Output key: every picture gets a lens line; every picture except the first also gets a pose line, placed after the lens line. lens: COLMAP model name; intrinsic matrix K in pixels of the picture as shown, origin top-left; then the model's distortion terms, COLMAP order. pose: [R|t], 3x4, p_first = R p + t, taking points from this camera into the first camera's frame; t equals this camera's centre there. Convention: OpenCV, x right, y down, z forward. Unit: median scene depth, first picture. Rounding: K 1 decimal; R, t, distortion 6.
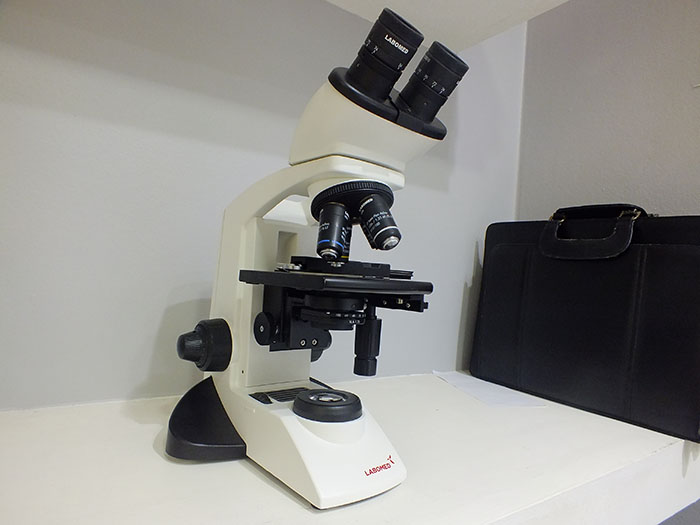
lens RADIAL K [[457.7, 0, 347.8], [0, 457.7, 264.8], [0, 0, 1]] dist [-0.039813, -0.003028]
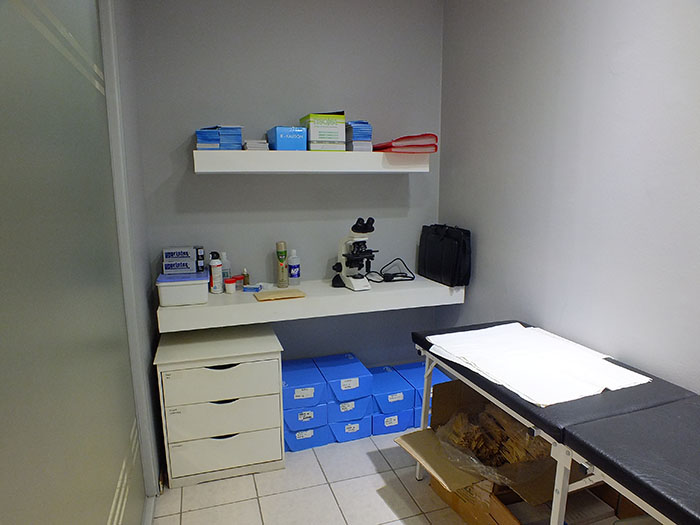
lens RADIAL K [[457.7, 0, 349.8], [0, 457.7, 263.4], [0, 0, 1]] dist [-0.039813, -0.003028]
pose [[0.962402, -0.033638, -0.269539, 1.296717], [0.078961, 0.984097, 0.159118, -0.723293], [0.259900, -0.174418, 0.949753, -4.113614]]
